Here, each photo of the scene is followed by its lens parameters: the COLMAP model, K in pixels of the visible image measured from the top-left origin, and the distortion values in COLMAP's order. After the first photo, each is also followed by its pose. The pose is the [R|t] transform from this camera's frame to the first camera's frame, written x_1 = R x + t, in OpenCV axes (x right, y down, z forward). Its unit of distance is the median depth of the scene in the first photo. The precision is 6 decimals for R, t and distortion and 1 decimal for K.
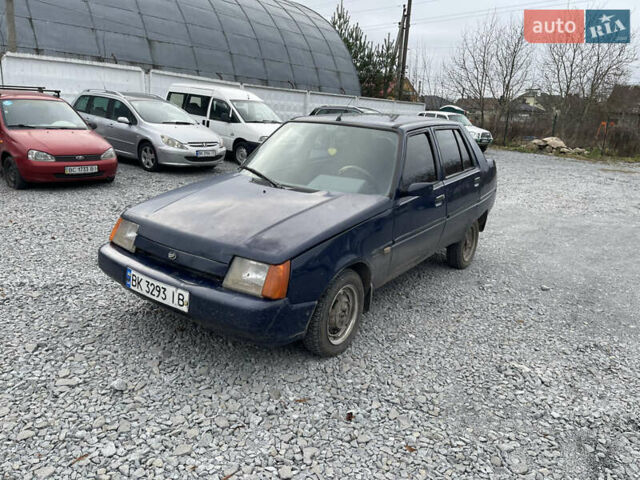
lens RADIAL K [[484.2, 0, 324.4], [0, 484.2, 238.5], [0, 0, 1]] dist [0.063443, -0.089160]
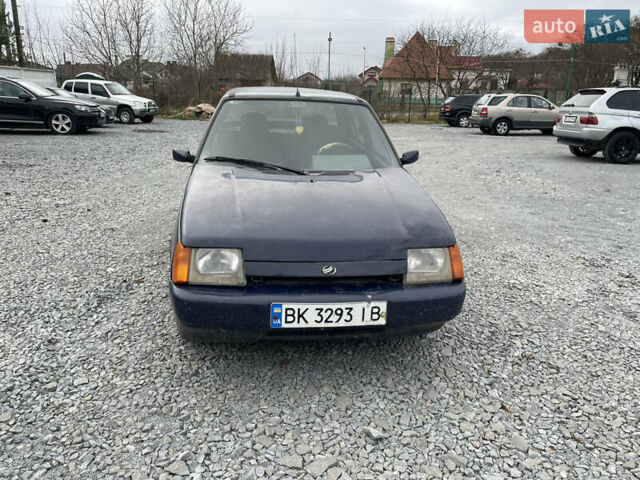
lens RADIAL K [[484.2, 0, 324.4], [0, 484.2, 238.5], [0, 0, 1]] dist [0.063443, -0.089160]
pose [[0.715405, -0.230412, 0.659625, -0.207421], [0.188374, 0.972709, 0.135470, -0.031777], [-0.672837, 0.027340, 0.739285, 0.096742]]
